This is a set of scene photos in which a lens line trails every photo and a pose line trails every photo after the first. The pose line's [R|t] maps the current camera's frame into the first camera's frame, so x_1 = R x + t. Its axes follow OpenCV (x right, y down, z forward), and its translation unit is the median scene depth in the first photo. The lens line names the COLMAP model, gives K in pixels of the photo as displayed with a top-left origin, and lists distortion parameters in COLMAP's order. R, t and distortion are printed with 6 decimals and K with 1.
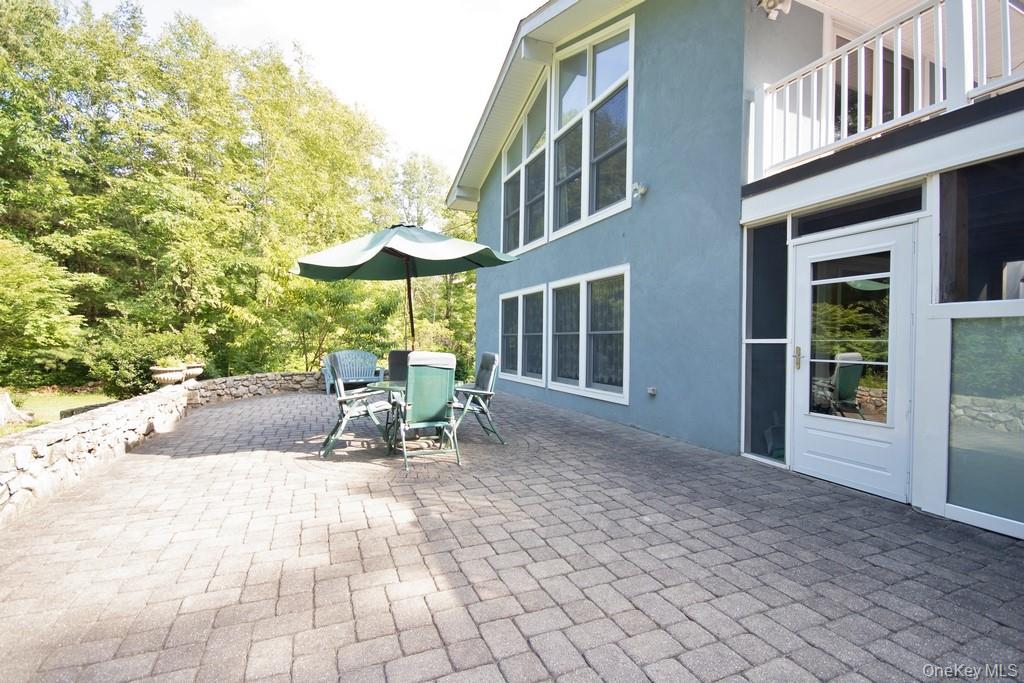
lens RADIAL K [[474.6, 0, 511.2], [0, 474.6, 339.7], [0, 0, 1]] dist [-0.000665, 0.000139]
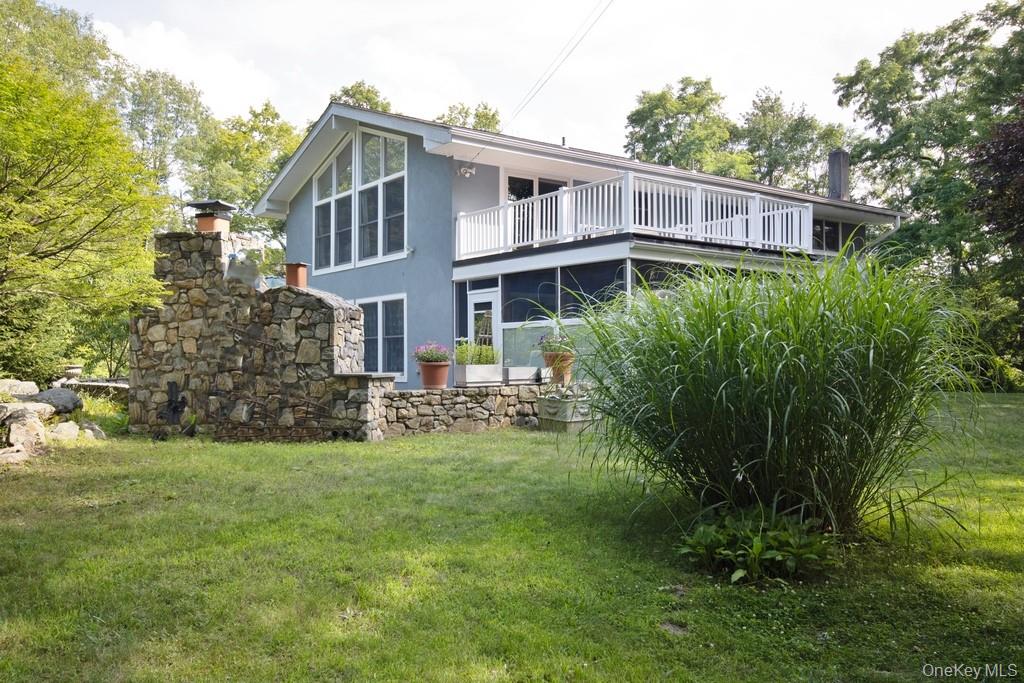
lens RADIAL K [[897.7, 0, 519.0], [0, 897.7, 349.7], [0, 0, 1]] dist [-0.046152, -0.001950]
pose [[0.968504, -0.012355, 0.248691, -0.117910], [0.014825, 0.999858, -0.008065, 0.052271], [-0.248556, 0.011498, 0.968549, -1.760300]]
